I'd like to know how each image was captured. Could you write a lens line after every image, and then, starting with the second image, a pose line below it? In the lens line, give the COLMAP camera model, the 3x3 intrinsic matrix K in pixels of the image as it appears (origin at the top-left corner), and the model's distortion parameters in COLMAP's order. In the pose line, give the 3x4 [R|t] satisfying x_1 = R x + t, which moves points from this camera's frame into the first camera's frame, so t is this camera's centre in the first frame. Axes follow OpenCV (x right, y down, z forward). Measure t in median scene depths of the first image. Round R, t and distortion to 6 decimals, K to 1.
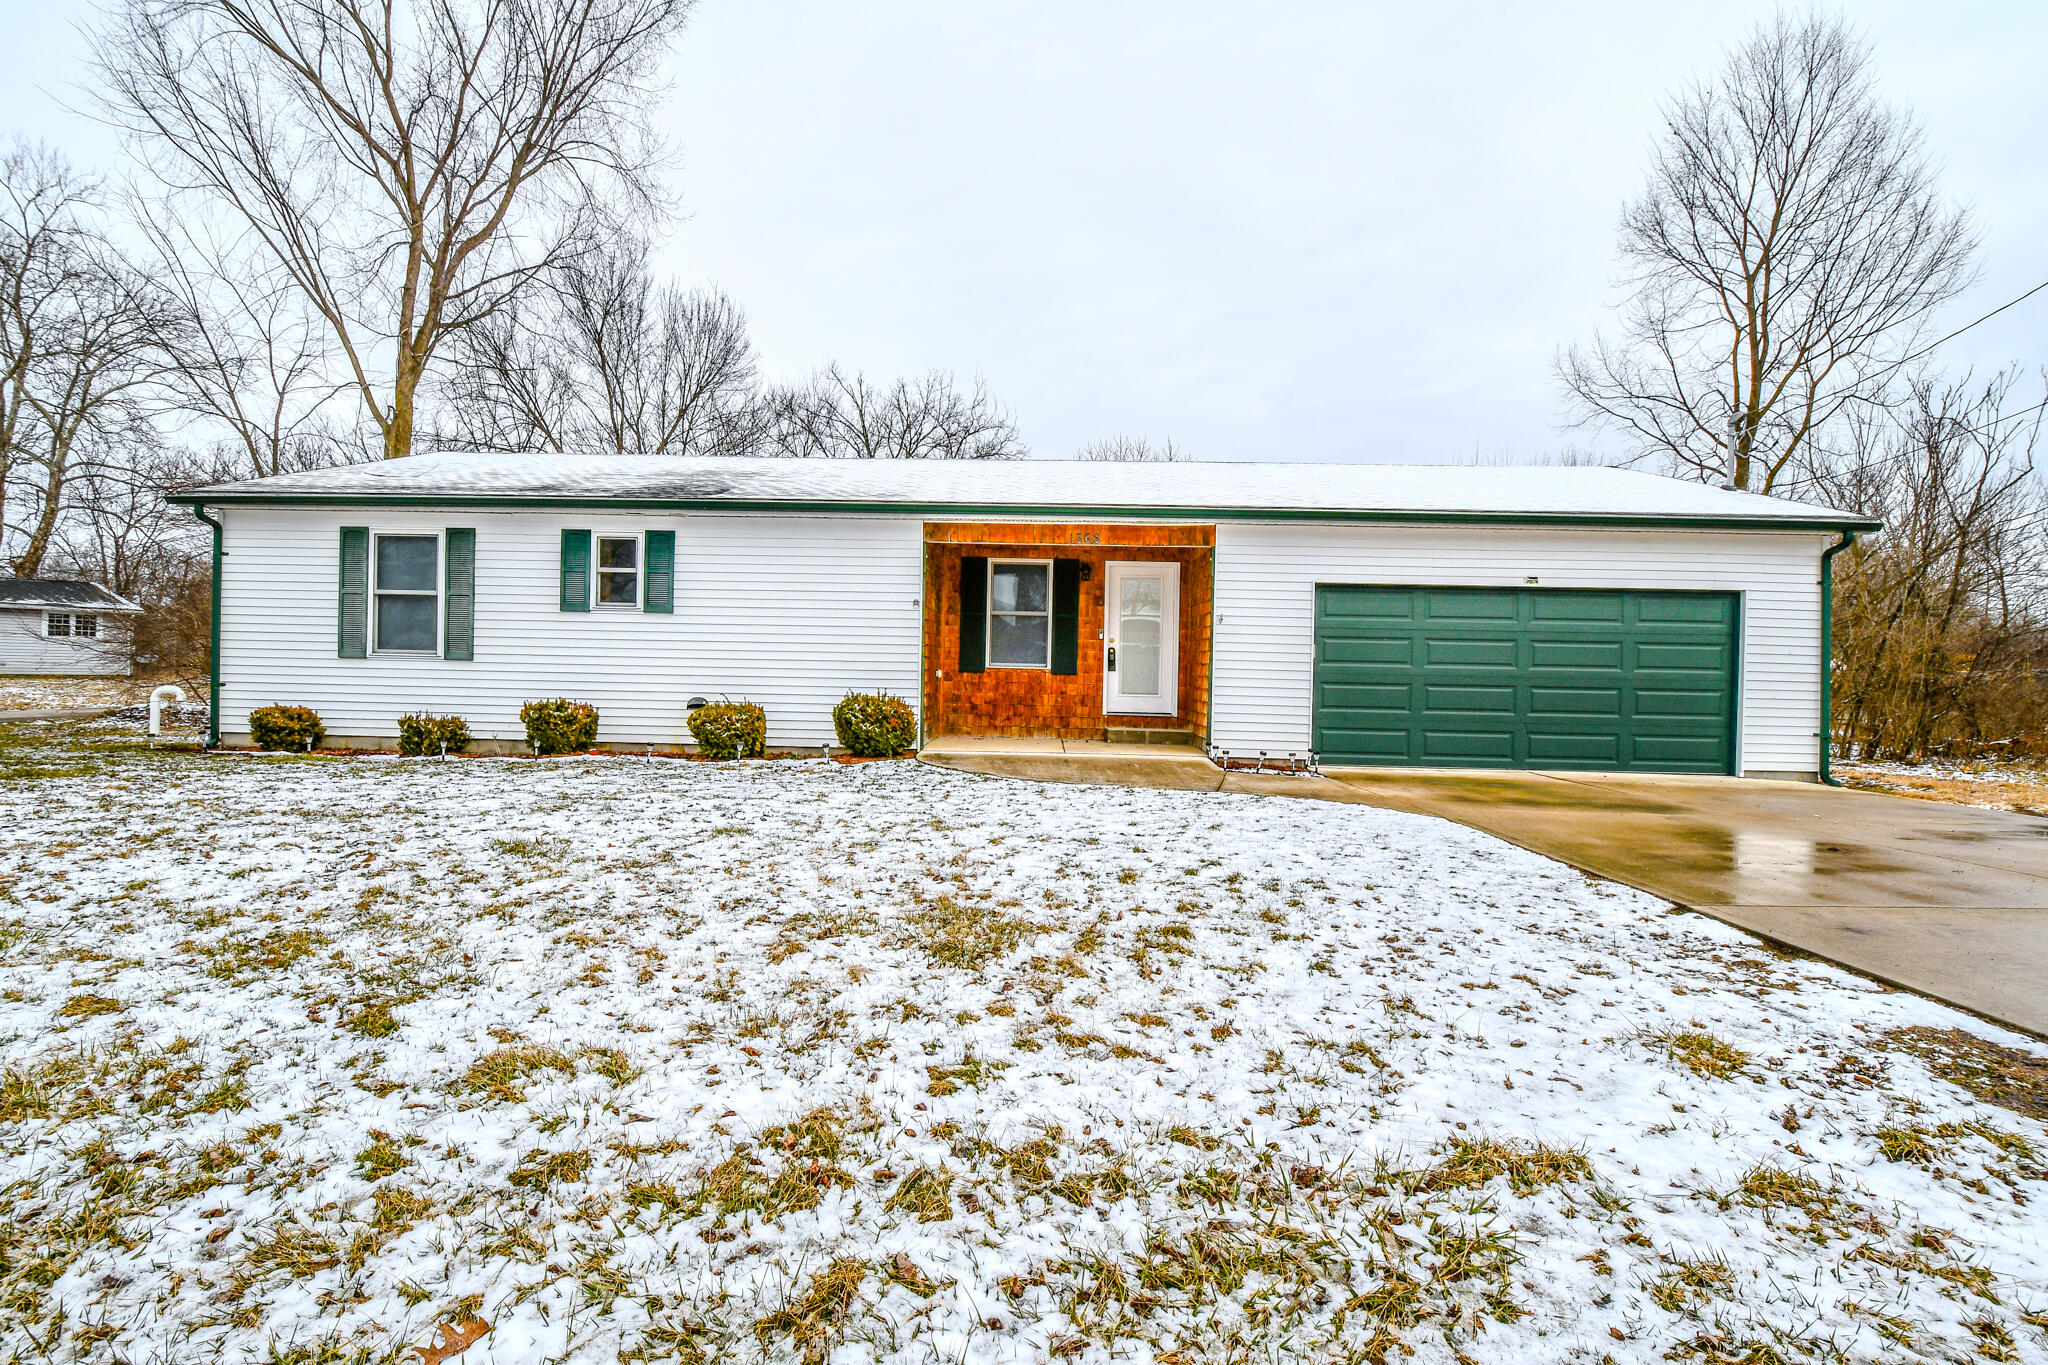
lens RADIAL K [[896.1, 0, 1008.5], [0, 896.1, 675.2], [0, 0, 1]] dist [0.011758, -0.021255]
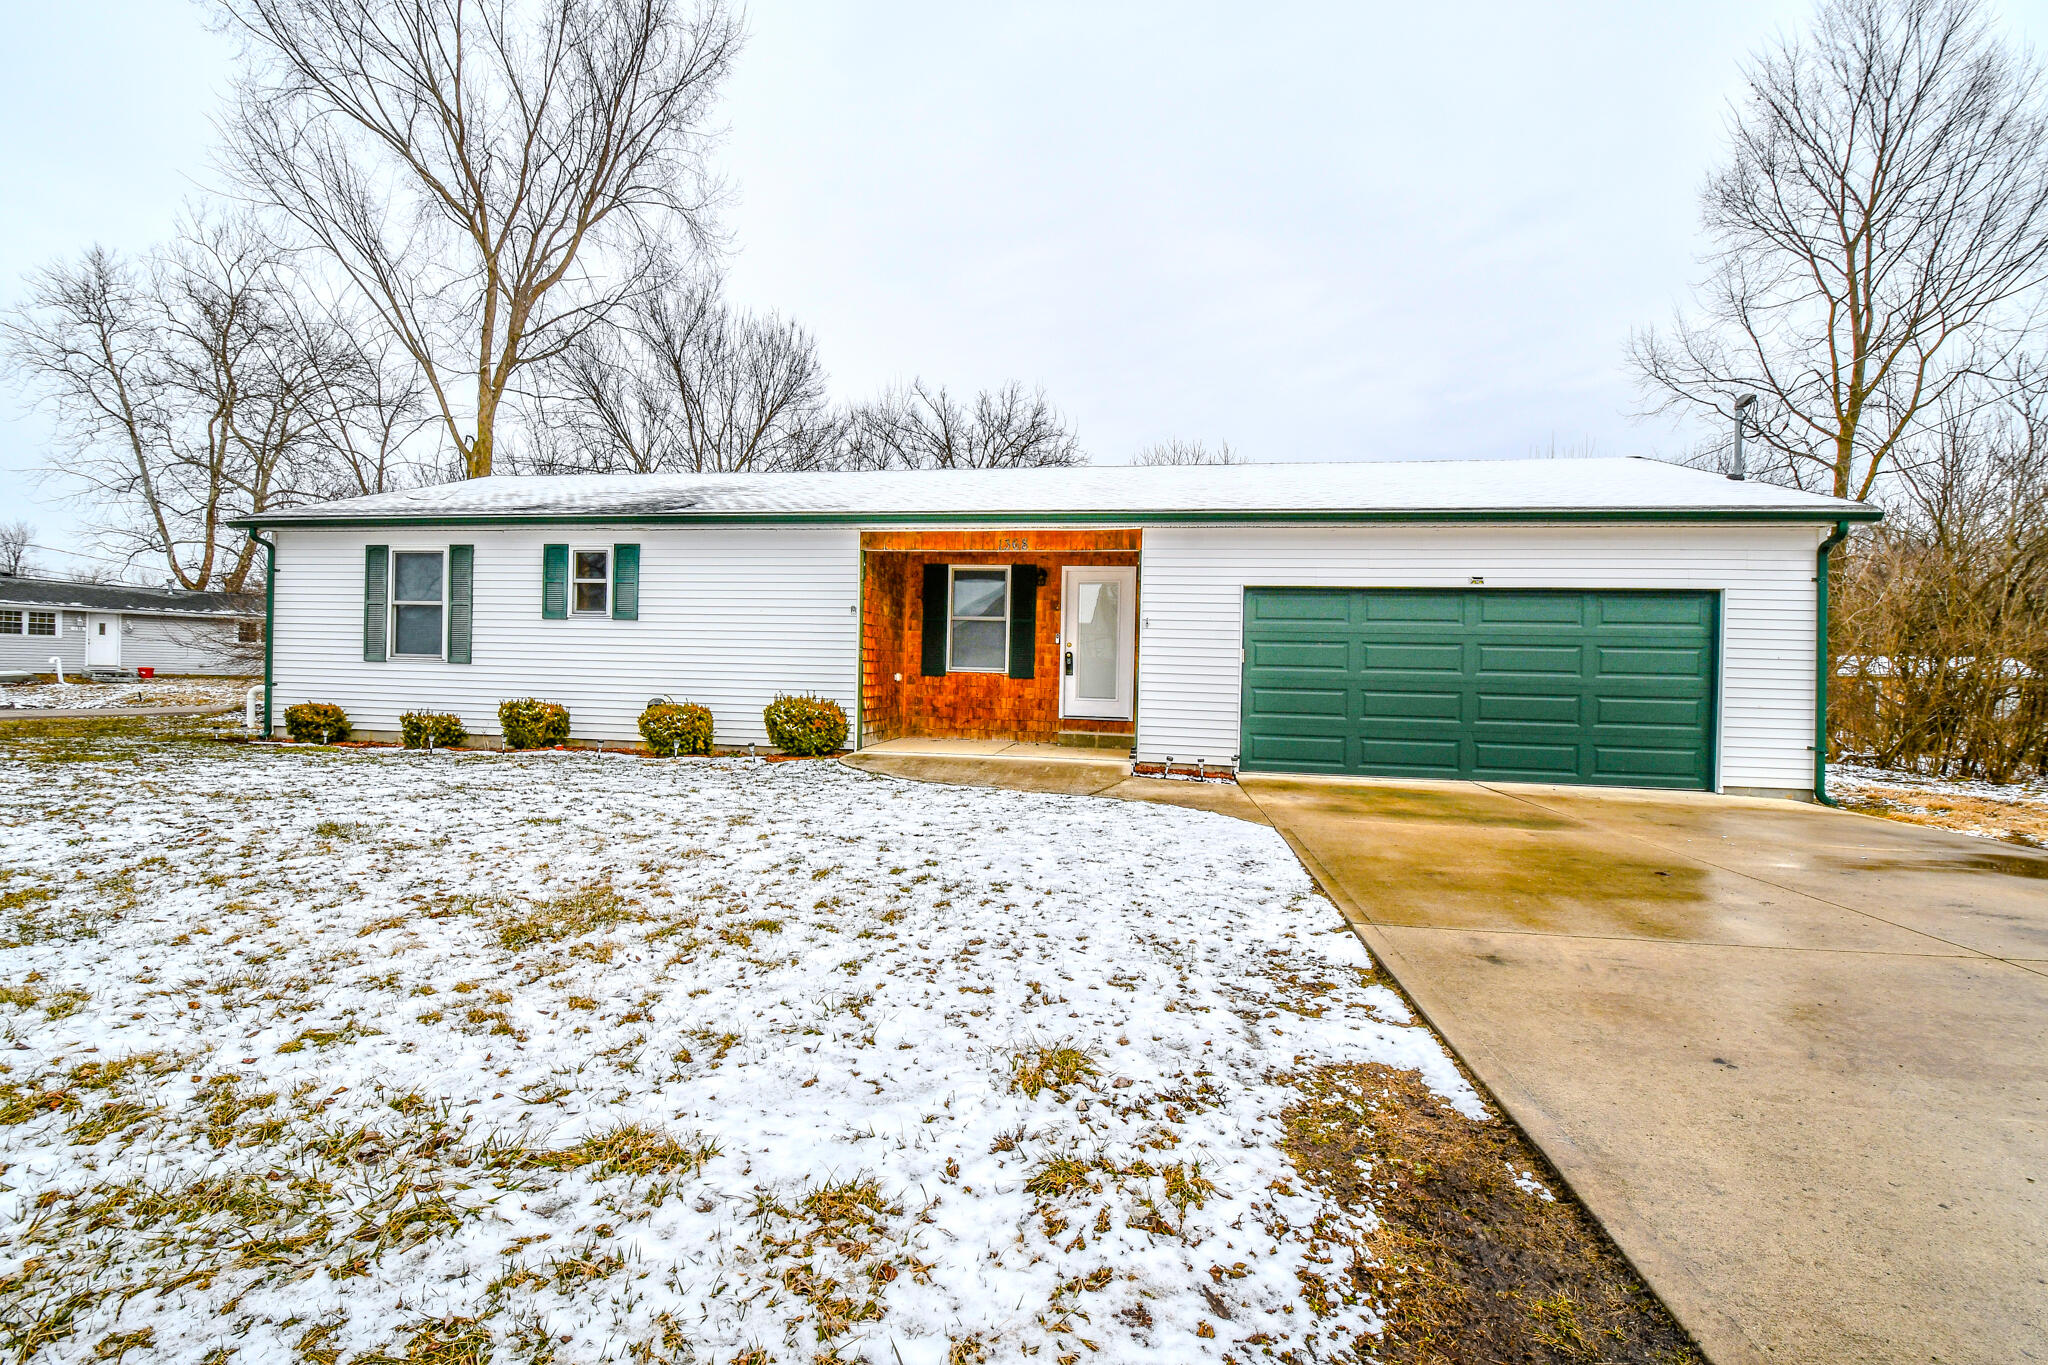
lens RADIAL K [[882.0, 0, 1022.4], [0, 882.0, 677.0], [0, 0, 1]] dist [0.007241, -0.017824]
pose [[0.990688, 0.003551, -0.136107, 0.228402], [-0.003895, 0.999990, -0.002265, 0.000042], [0.136097, 0.002774, 0.990692, 0.011026]]
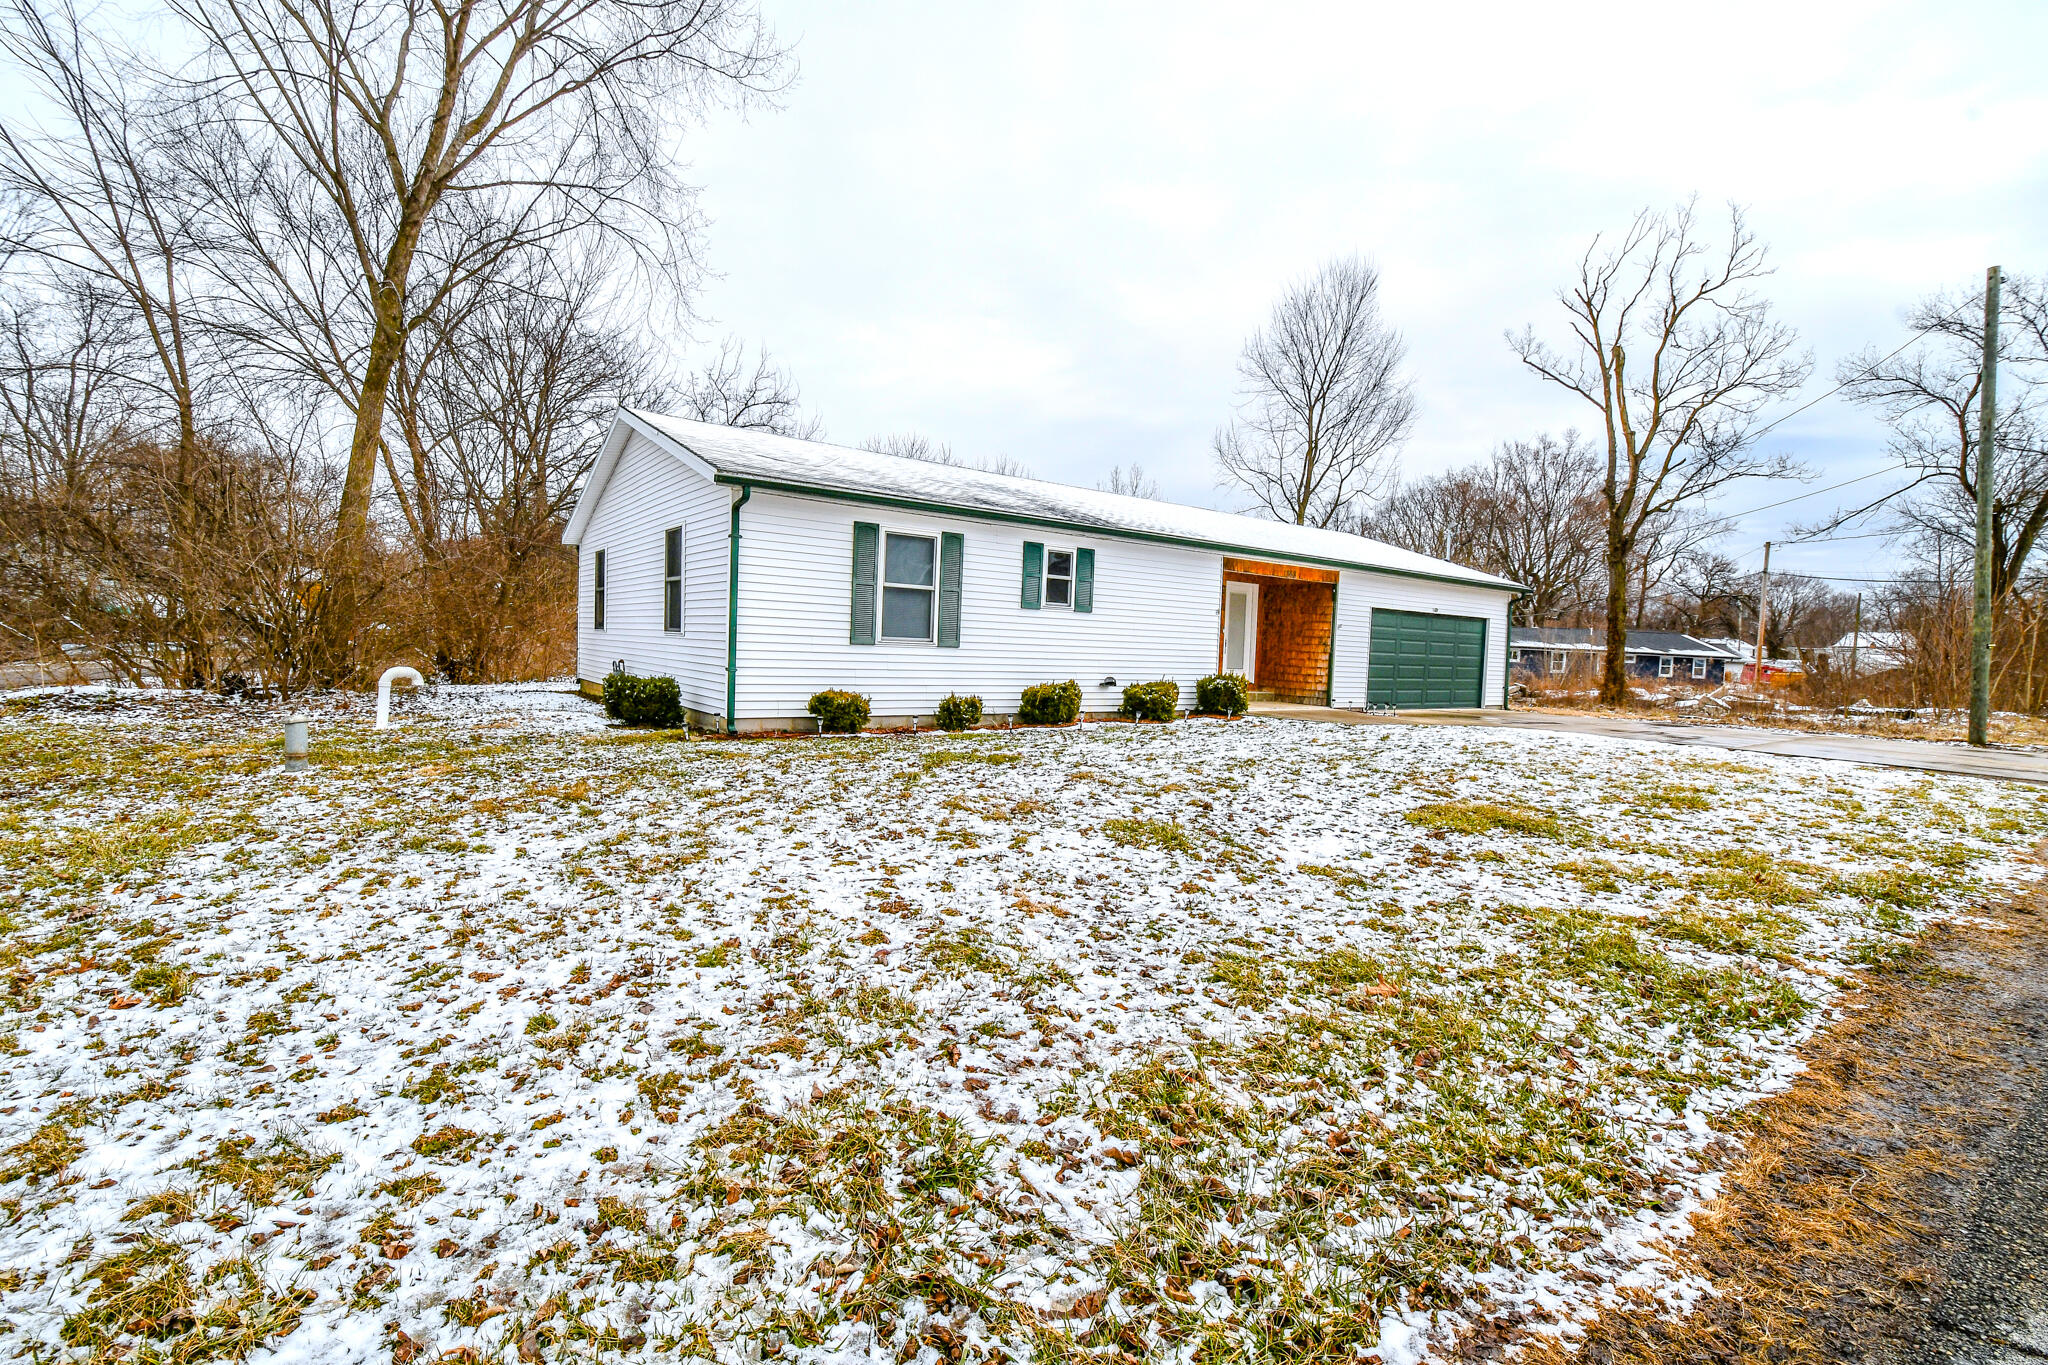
lens RADIAL K [[910.5, 0, 1030.1], [0, 910.5, 675.4], [0, 0, 1]] dist [0.012519, -0.023344]
pose [[0.783309, -0.012711, 0.621502, -1.261019], [-0.010120, 0.999398, 0.033194, -0.020797], [-0.621550, -0.032290, 0.782709, 0.018079]]
